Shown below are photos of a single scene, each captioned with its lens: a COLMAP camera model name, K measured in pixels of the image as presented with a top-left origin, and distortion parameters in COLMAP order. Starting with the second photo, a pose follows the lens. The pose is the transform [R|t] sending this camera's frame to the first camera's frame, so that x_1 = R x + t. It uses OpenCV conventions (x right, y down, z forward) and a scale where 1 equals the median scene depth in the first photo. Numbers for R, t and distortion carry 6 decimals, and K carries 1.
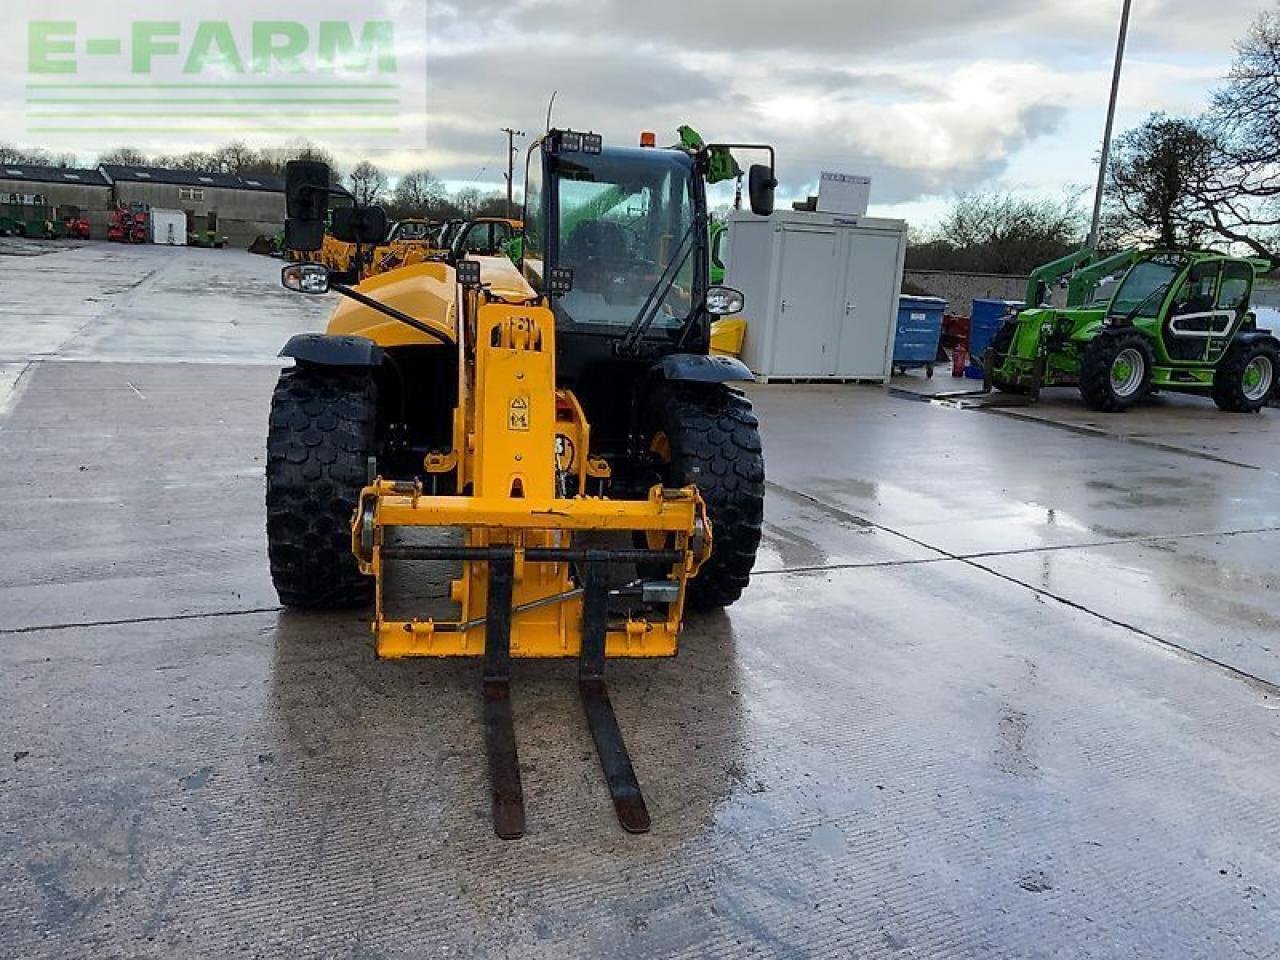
lens RADIAL K [[1070.6, 0, 635.4], [0, 1070.6, 476.5], [0, 0, 1]] dist [0.106718, -0.201813]
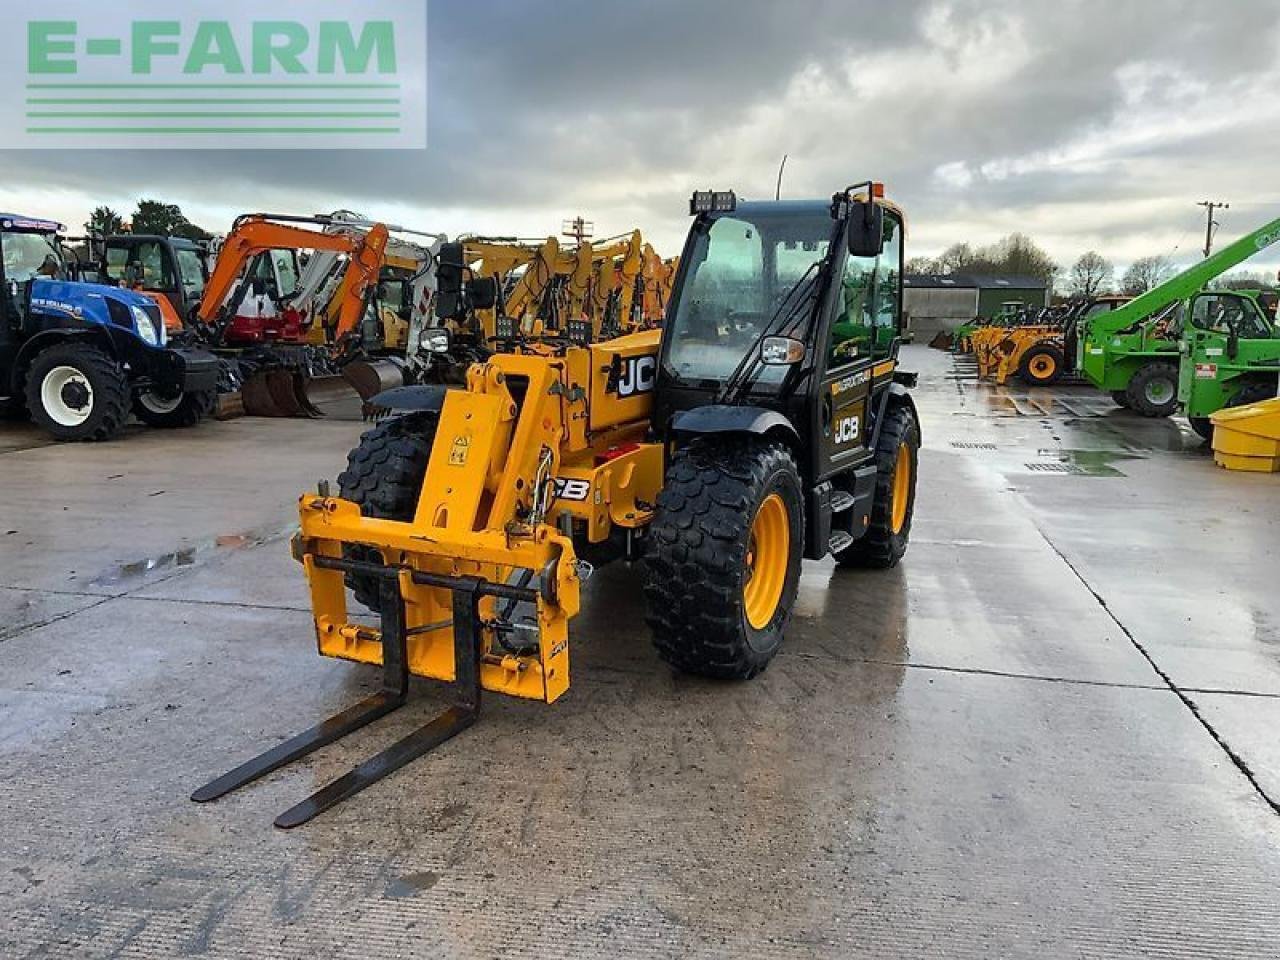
lens RADIAL K [[1069.0, 0, 635.9], [0, 1069.0, 471.3], [0, 0, 1]] dist [0.102119, -0.182913]
pose [[0.794541, 0.041627, -0.605782, 0.174916], [-0.096942, 0.993547, -0.058876, 0.002288], [0.599422, 0.105505, 0.793449, 0.064001]]
